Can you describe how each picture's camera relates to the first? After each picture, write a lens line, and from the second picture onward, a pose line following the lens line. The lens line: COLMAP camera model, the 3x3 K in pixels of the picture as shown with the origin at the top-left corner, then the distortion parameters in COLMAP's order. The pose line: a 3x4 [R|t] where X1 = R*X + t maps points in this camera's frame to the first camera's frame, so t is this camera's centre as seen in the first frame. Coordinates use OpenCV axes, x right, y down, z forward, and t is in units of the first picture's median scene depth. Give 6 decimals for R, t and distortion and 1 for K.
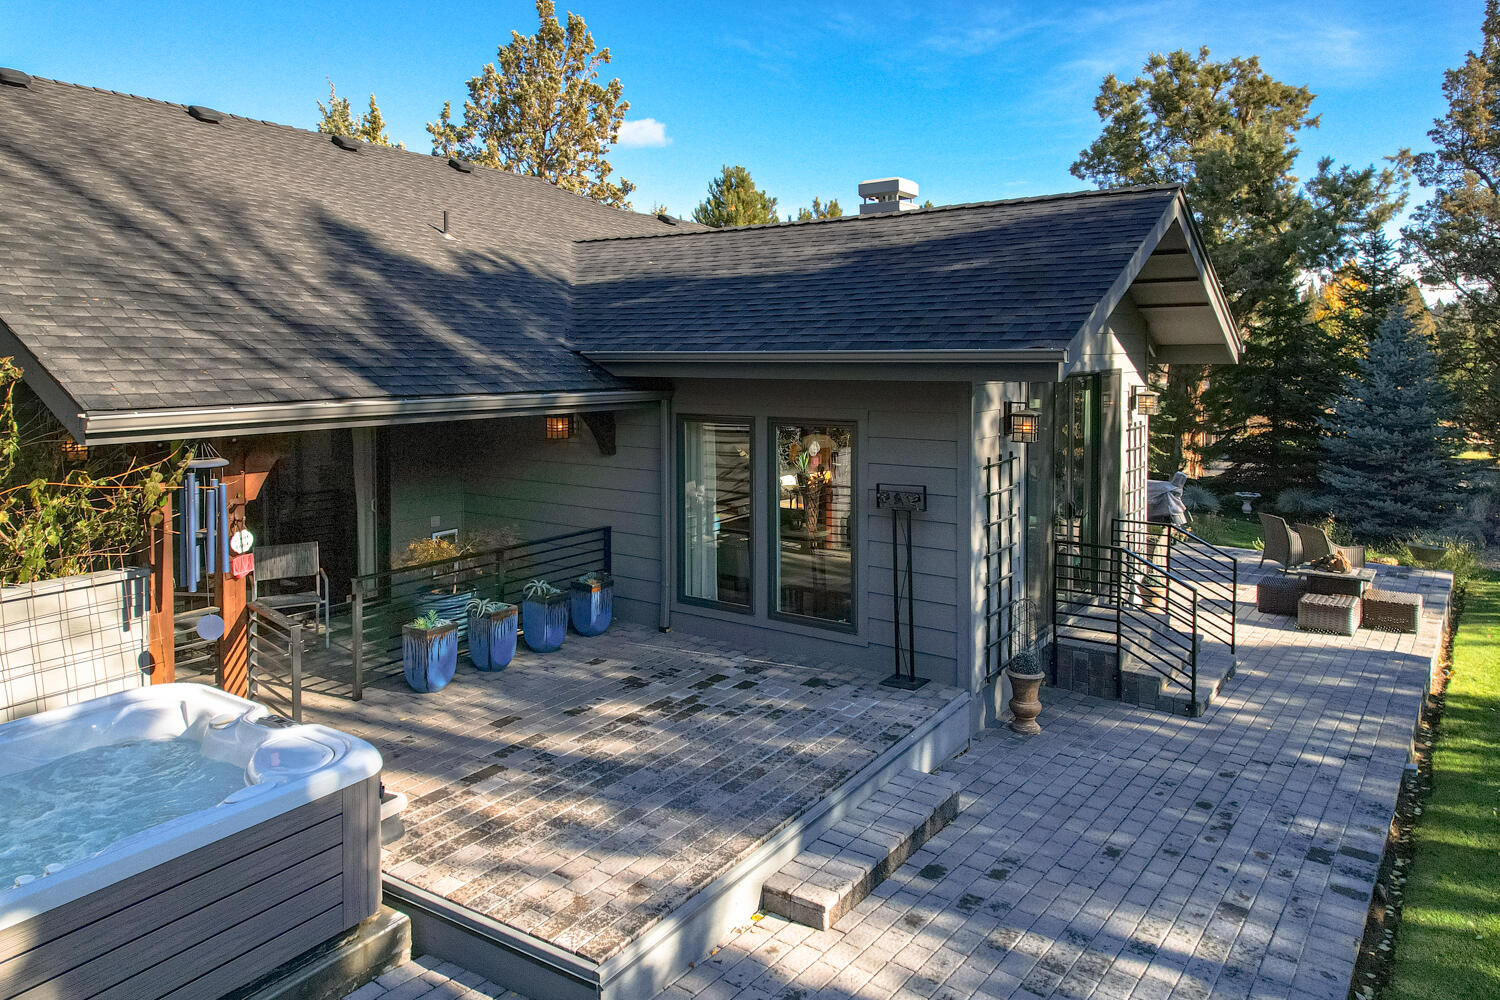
lens RADIAL K [[932.3, 0, 745.2], [0, 932.3, 380.9], [0, 0, 1]] dist [0.093757, -0.054925]
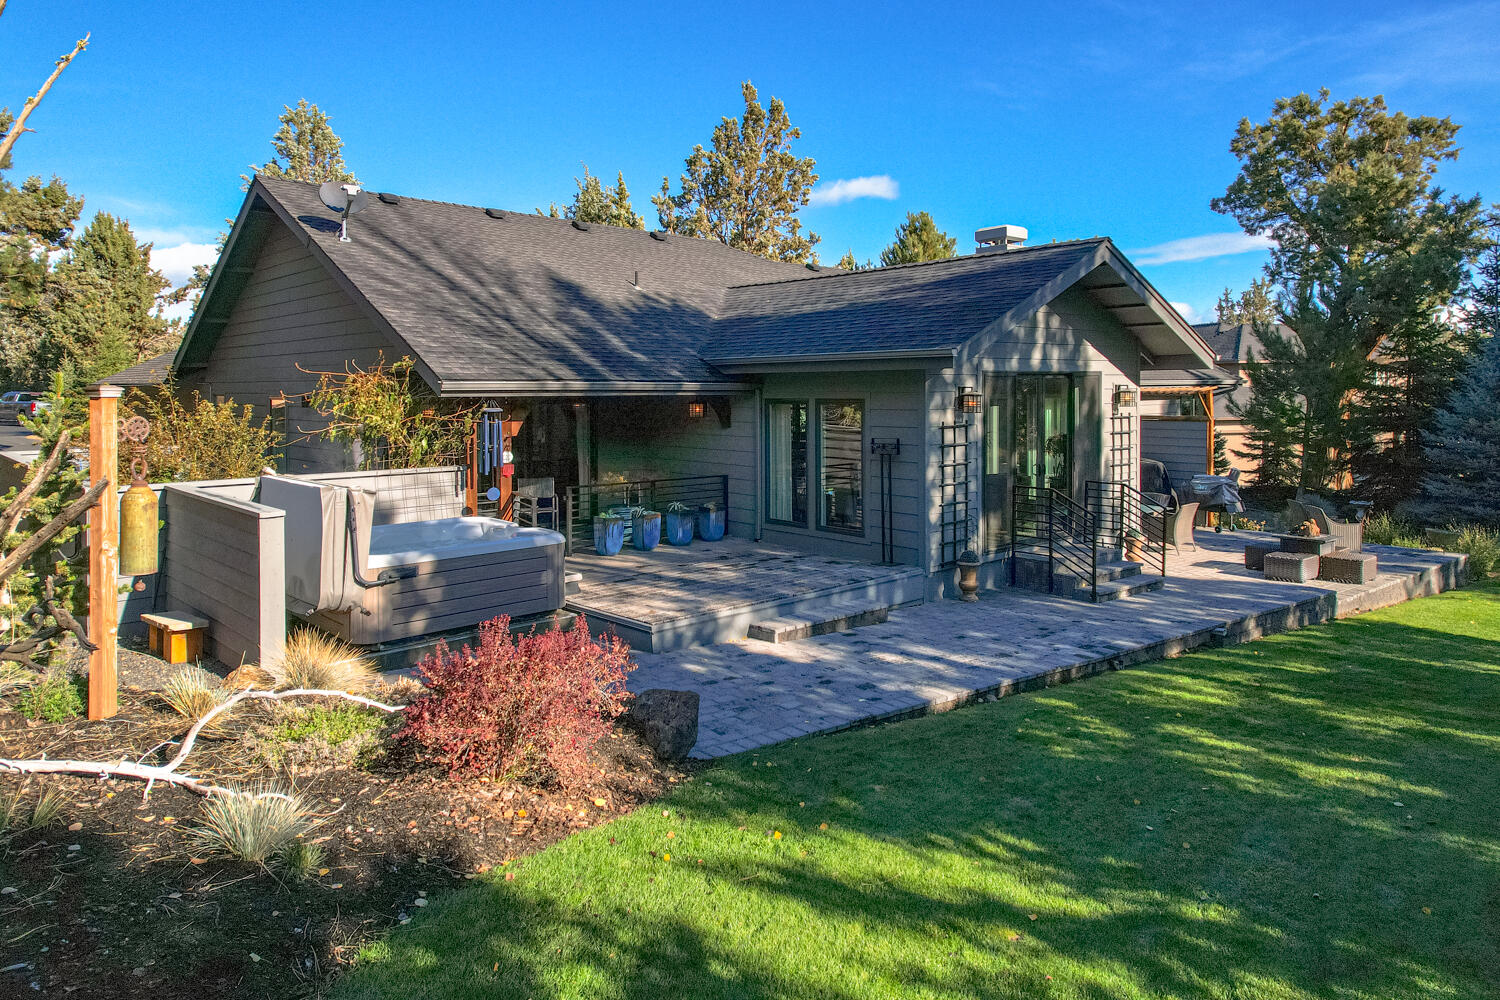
lens RADIAL K [[932.3, 0, 745.2], [0, 932.3, 380.9], [0, 0, 1]] dist [0.093757, -0.054925]
pose [[0.967506, -0.001995, -0.252842, 0.267763], [-0.008124, 0.999207, -0.038972, 0.062100], [0.252719, 0.039759, 0.966722, -0.464064]]
